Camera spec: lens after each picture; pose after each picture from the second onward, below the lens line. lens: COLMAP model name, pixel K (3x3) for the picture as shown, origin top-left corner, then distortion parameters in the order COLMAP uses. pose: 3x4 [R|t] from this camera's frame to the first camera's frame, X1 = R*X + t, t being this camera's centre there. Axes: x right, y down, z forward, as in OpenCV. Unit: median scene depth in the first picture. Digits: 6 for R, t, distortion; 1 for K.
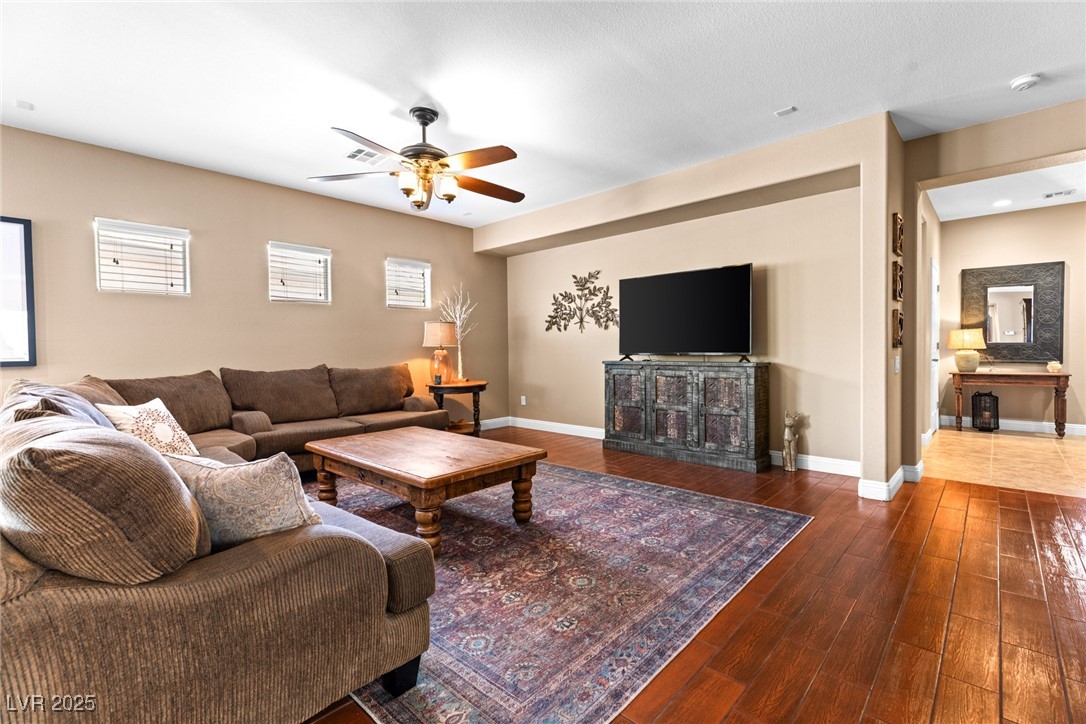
lens RADIAL K [[484.6, 0, 551.3], [0, 484.6, 356.6], [0, 0, 1]] dist [0.004591, 0.000410]
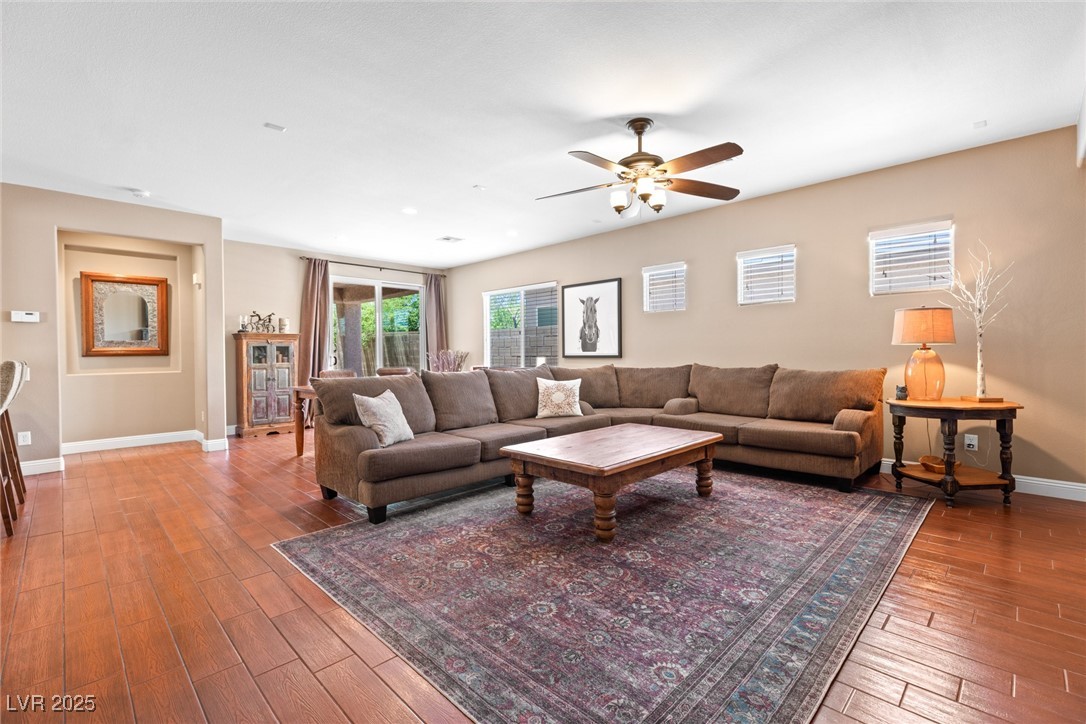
lens RADIAL K [[481.2, 0, 550.5], [0, 481.2, 359.0], [0, 0, 1]] dist [0.003308, 0.000492]
pose [[-0.035351, 0.027453, -0.998998, 0.540767], [-0.008841, 0.999575, 0.027781, -0.018037], [0.999336, 0.009814, -0.035093, 0.589152]]
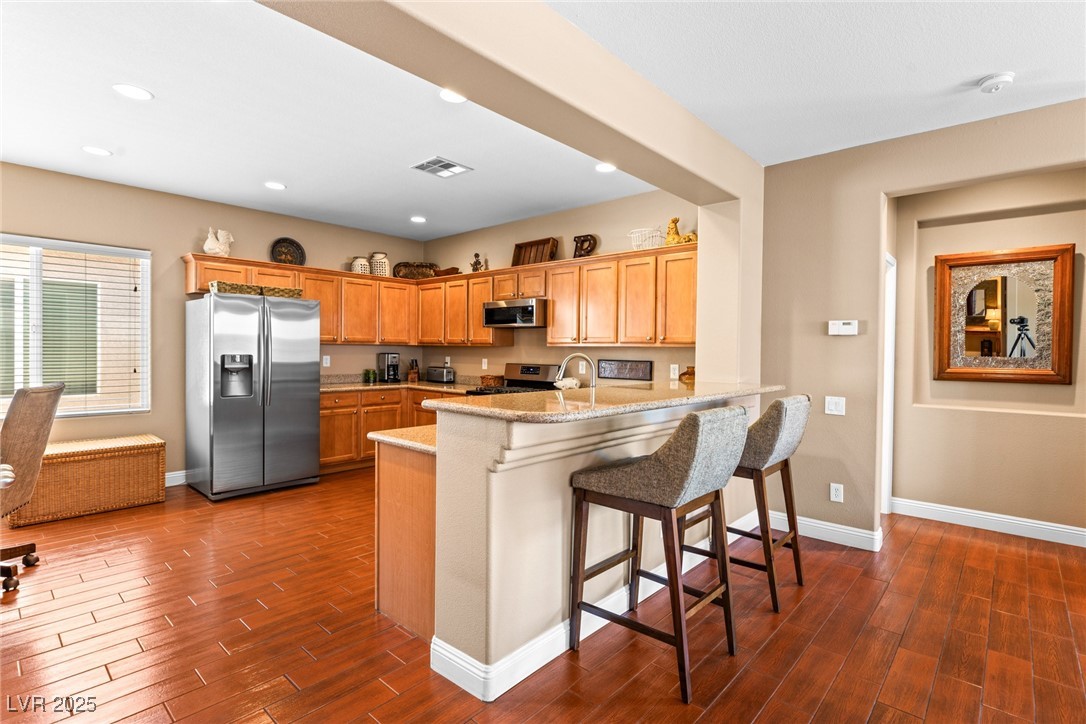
lens RADIAL K [[527.4, 0, 551.9], [0, 527.4, 357.7], [0, 0, 1]] dist [-0.005190, -0.000371]
pose [[-0.999872, 0.000961, -0.015976, 0.054217], [0.000414, 0.999413, 0.034256, -0.049185], [0.015999, 0.034245, -0.999285, 0.272151]]
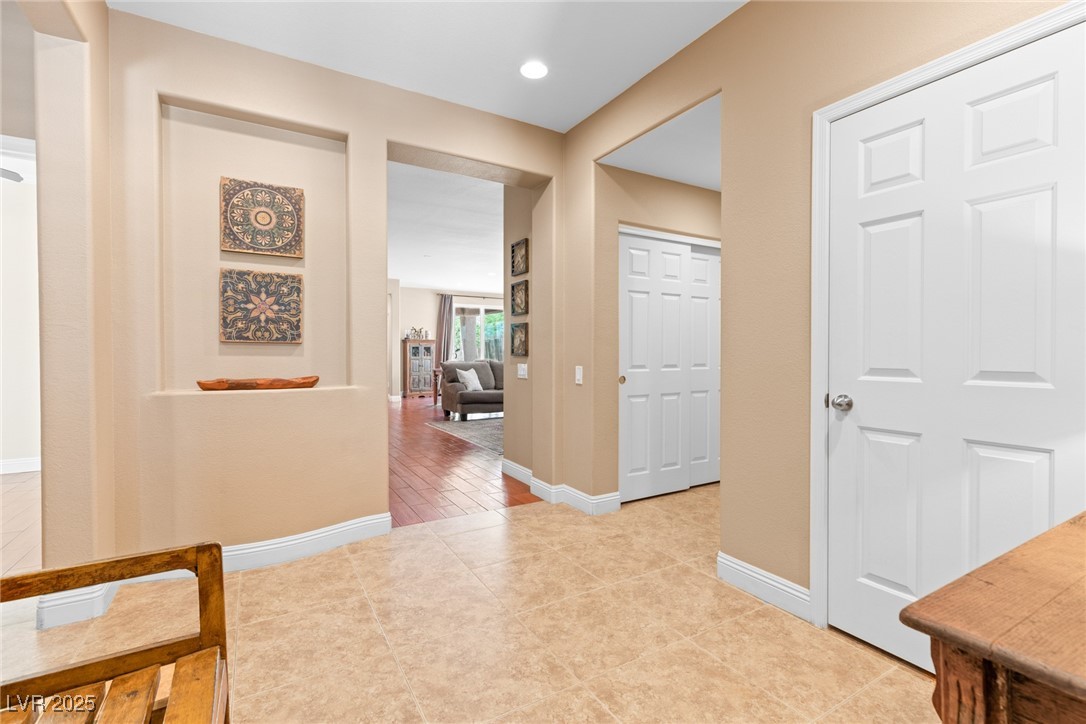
lens RADIAL K [[493.6, 0, 549.2], [0, 493.6, 358.4], [0, 0, 1]] dist [0.000183, -0.000053]
pose [[-0.287332, 0.025944, -0.957480, 1.387435], [-0.014834, 0.999393, 0.031531, -0.039283], [0.957716, 0.023263, -0.286772, 1.072412]]
